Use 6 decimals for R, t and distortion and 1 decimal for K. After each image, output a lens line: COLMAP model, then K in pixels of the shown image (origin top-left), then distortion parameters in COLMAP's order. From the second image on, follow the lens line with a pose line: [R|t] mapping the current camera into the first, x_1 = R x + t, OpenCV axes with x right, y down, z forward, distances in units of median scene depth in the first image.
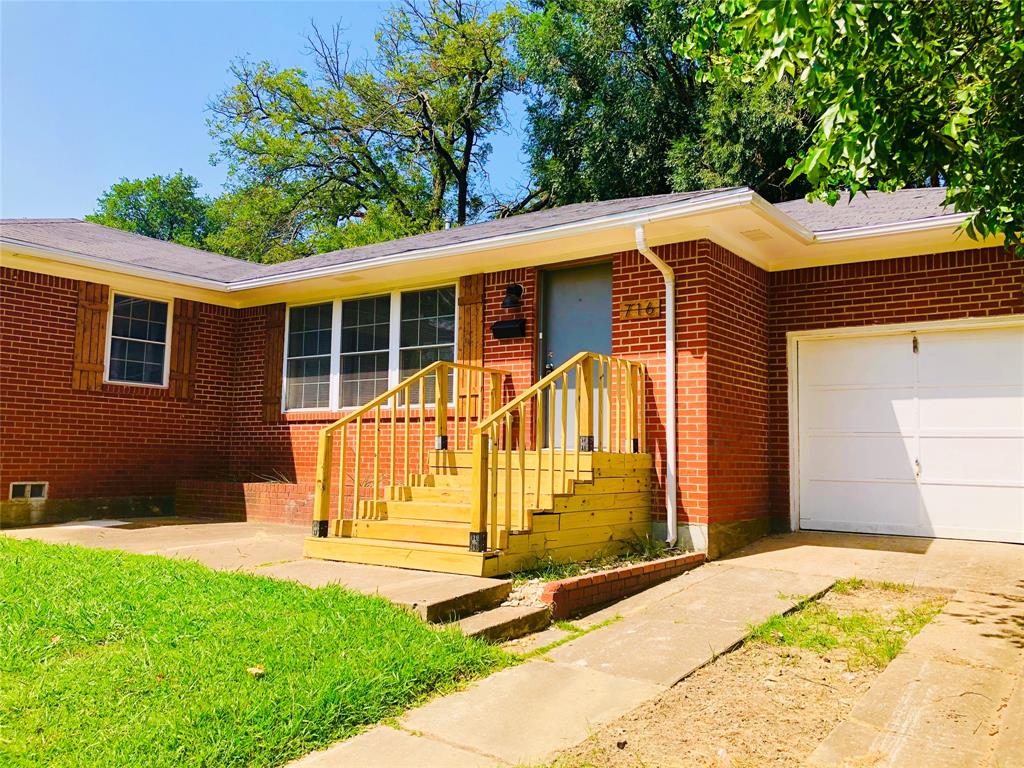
lens RADIAL K [[837.0, 0, 513.9], [0, 837.0, 376.4], [0, 0, 1]] dist [0.029351, -0.034558]
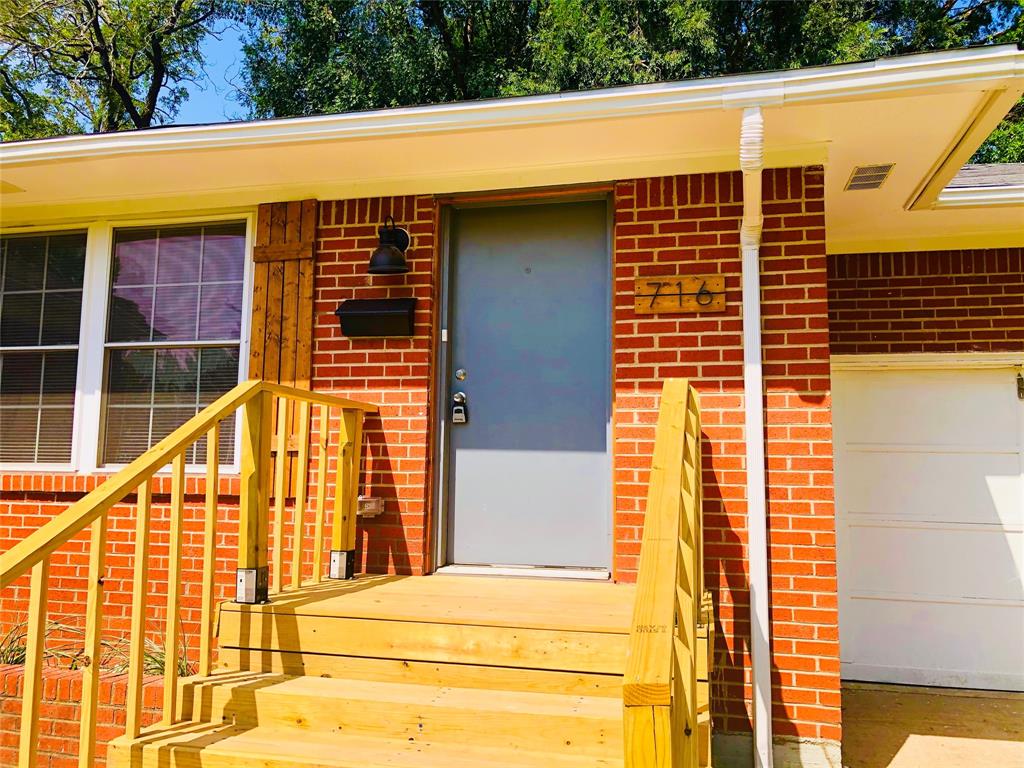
lens RADIAL K [[837.0, 0, 511.4], [0, 837.0, 379.9], [0, 0, 1]] dist [0.029351, -0.034558]
pose [[0.921413, 0.043428, 0.386150, -0.130351], [-0.037821, 0.999040, -0.022111, -0.013956], [-0.386739, 0.005769, 0.922171, 0.567113]]
